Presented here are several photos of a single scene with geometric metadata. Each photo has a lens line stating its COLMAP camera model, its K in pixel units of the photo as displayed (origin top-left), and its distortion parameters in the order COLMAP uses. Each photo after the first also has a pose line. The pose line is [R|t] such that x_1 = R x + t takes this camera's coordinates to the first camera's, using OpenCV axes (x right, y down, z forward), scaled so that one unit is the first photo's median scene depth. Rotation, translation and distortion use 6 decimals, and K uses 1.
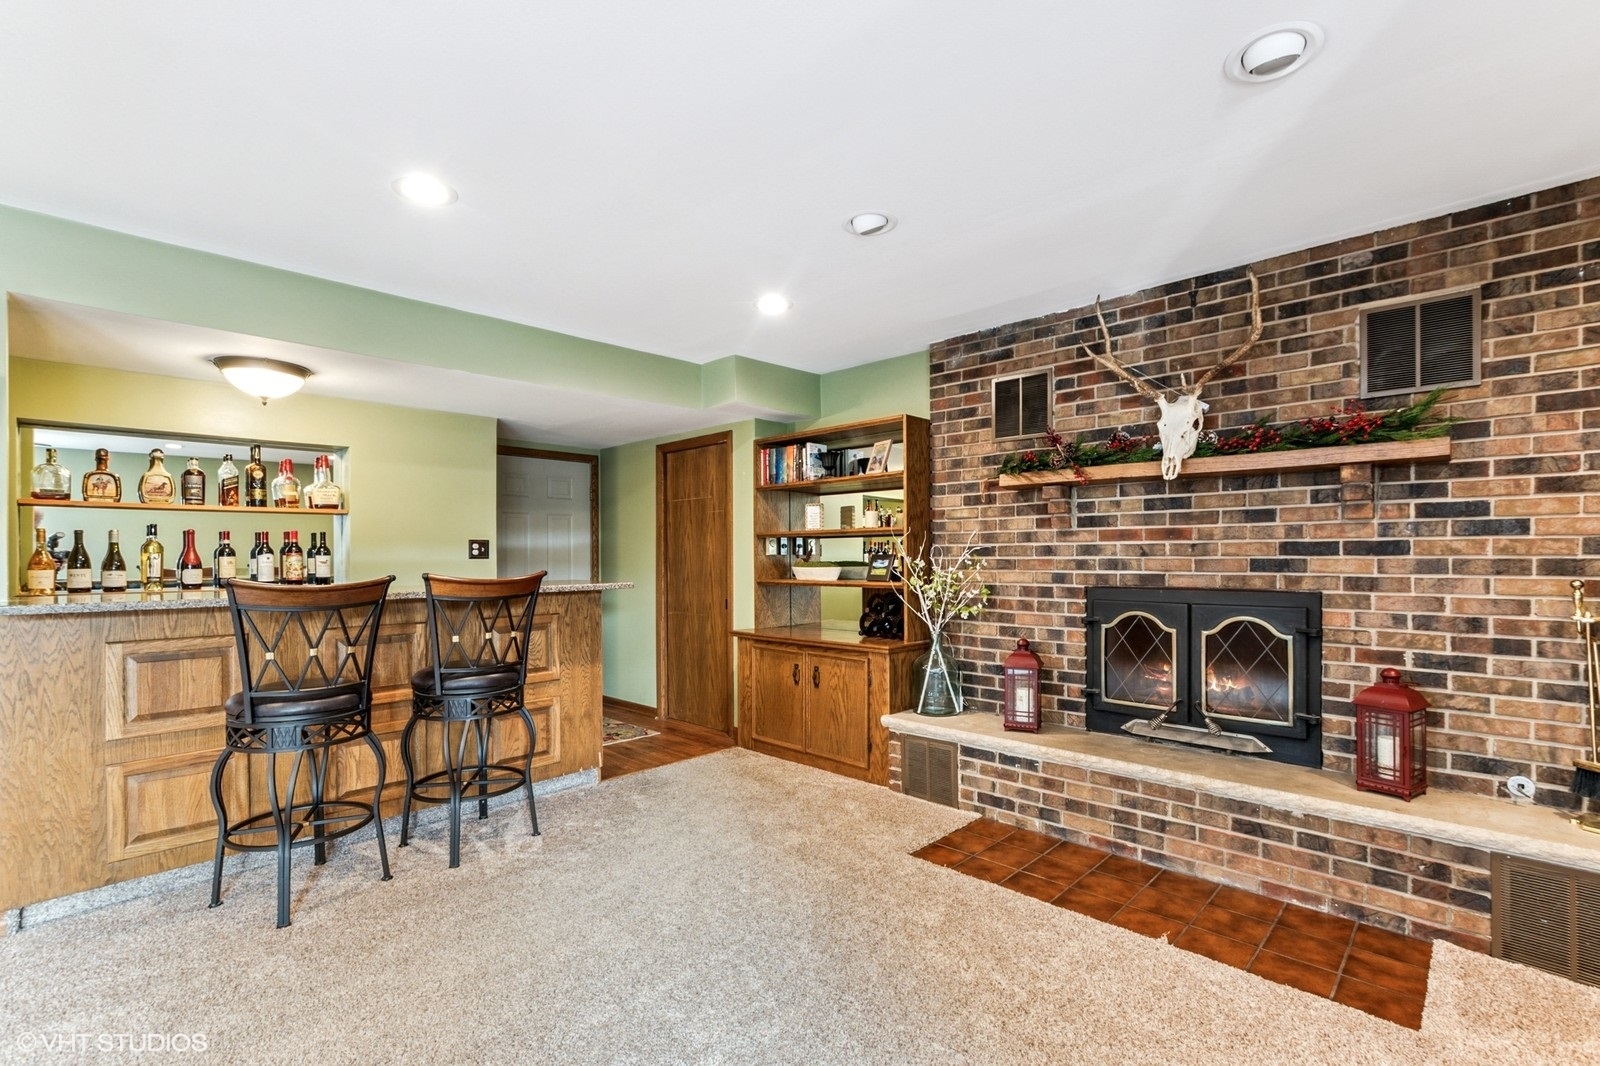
lens RADIAL K [[717.0, 0, 824.5], [0, 717.0, 556.5], [0, 0, 1]] dist [-0.009420, 0.004409]
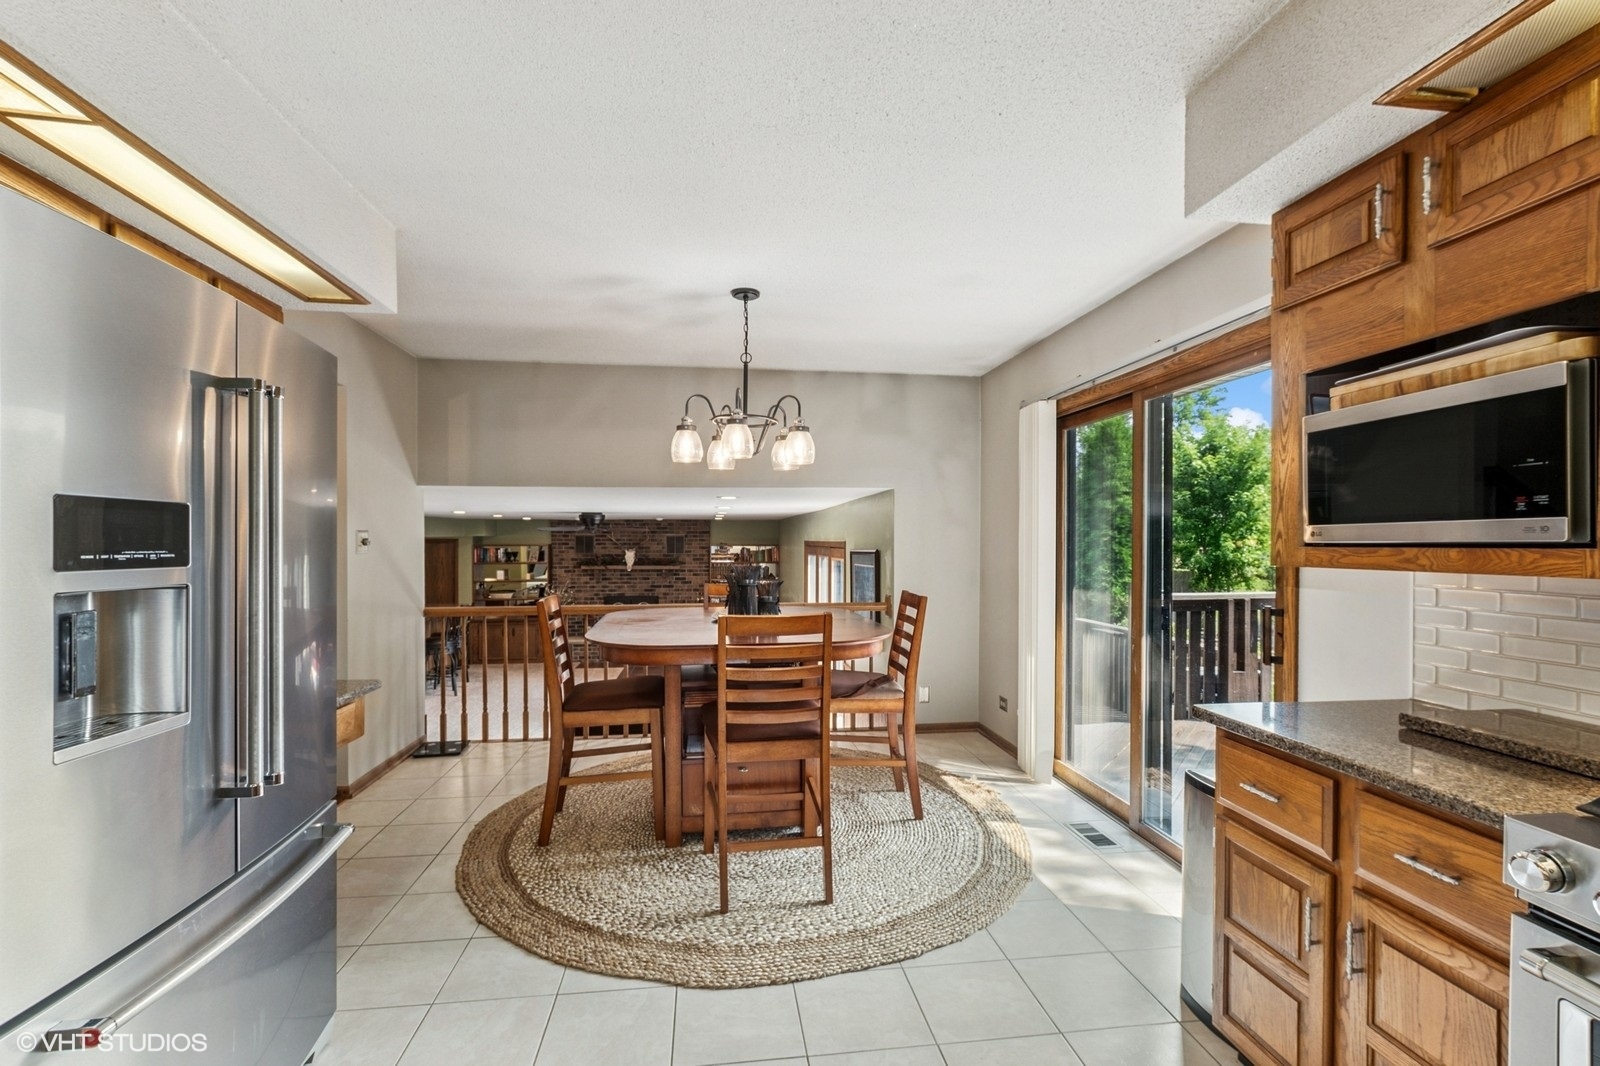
lens RADIAL K [[717.0, 0, 803.1], [0, 717.0, 541.4], [0, 0, 1]] dist [-0.009420, 0.004409]
pose [[0.615479, 0.003007, 0.788148, -2.110175], [-0.005538, 0.999985, 0.000510, -0.275772], [-0.788134, -0.004679, 0.615486, -2.288783]]
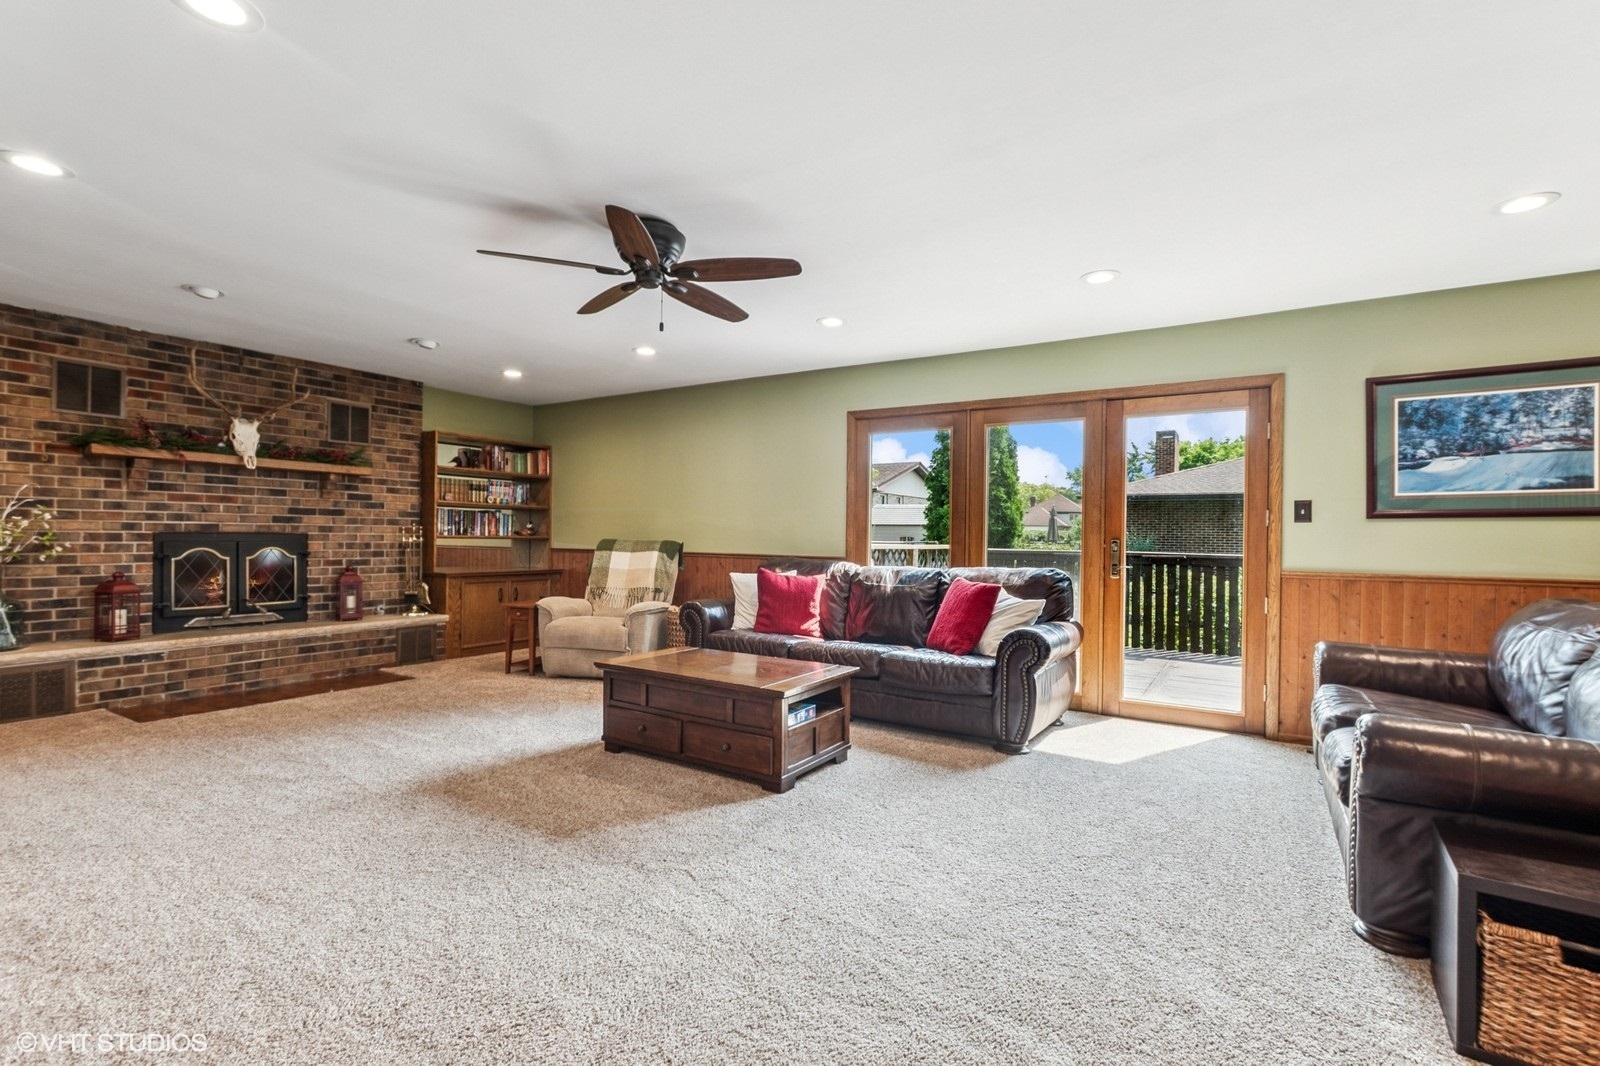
lens RADIAL K [[717.0, 0, 823.1], [0, 717.0, 535.3], [0, 0, 1]] dist [-0.009420, 0.004409]
pose [[-0.220720, 0.003763, 0.975330, -1.444377], [-0.007338, 0.999958, -0.005518, 0.051010], [-0.975310, -0.008375, -0.220683, 0.028598]]
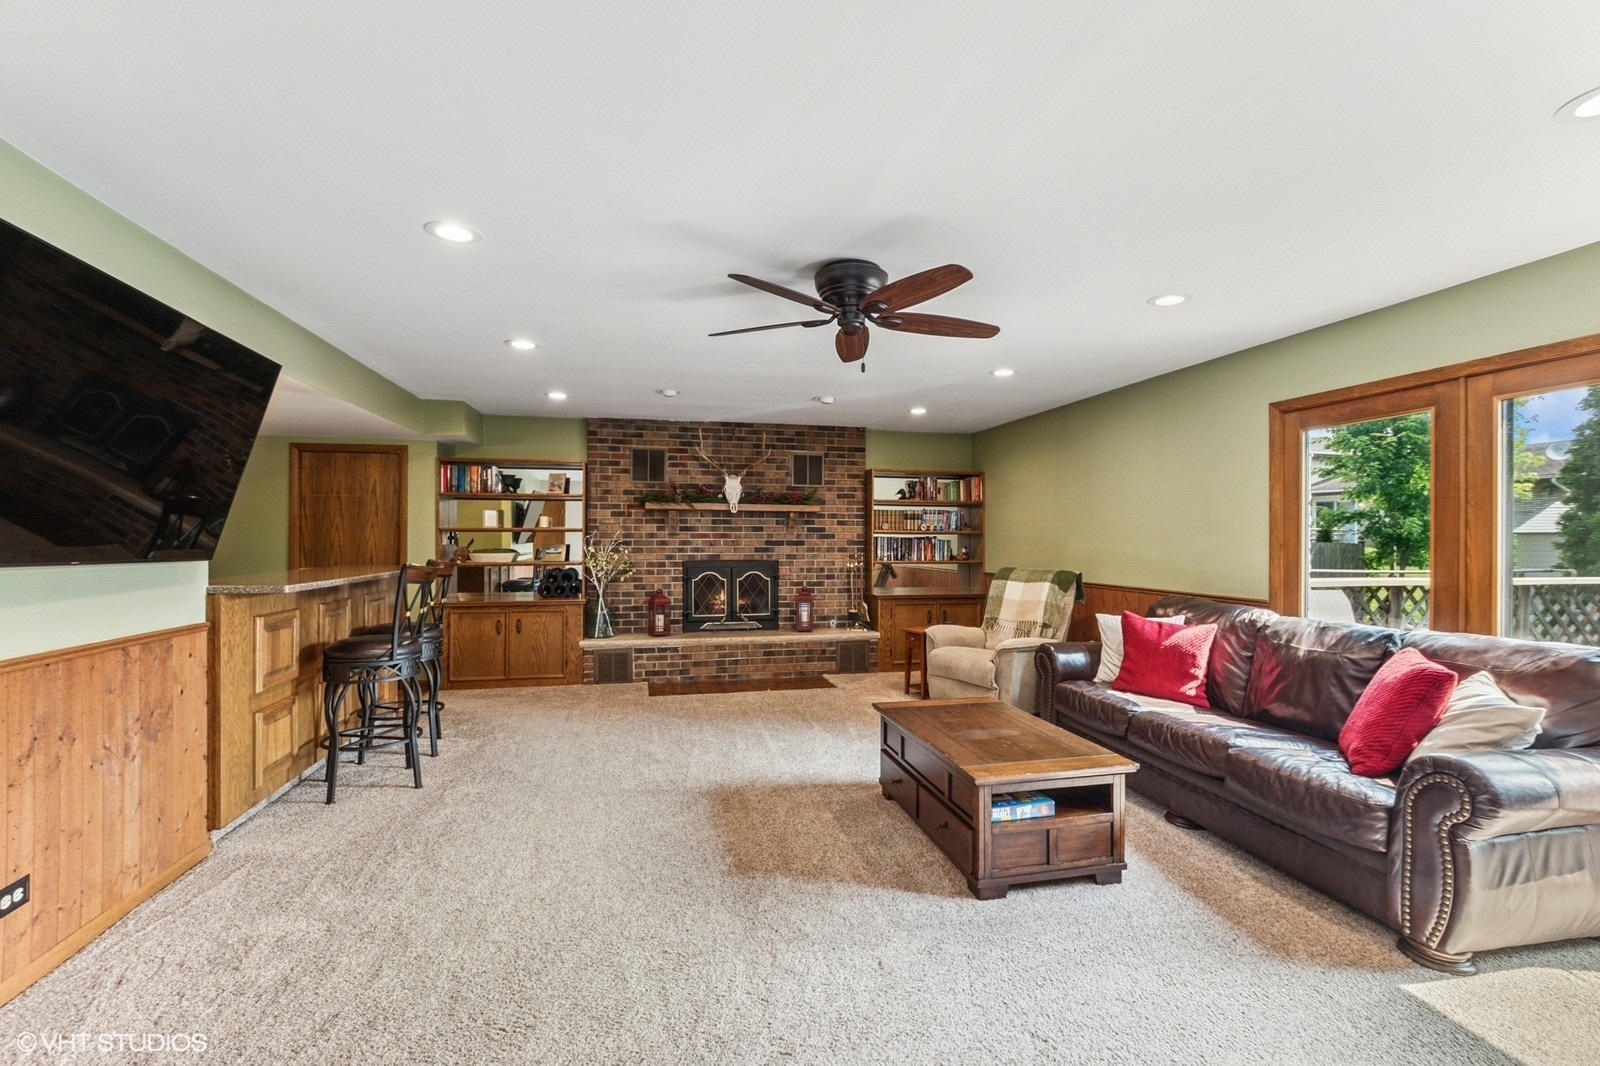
lens RADIAL K [[717.0, 0, 824.5], [0, 717.0, 535.8], [0, 0, 1]] dist [-0.009420, 0.004409]
pose [[0.531104, 0.009931, 0.847249, -1.253900], [-0.002909, 0.999947, -0.009897, -0.011039], [-0.847302, 0.002791, 0.531104, -0.446151]]
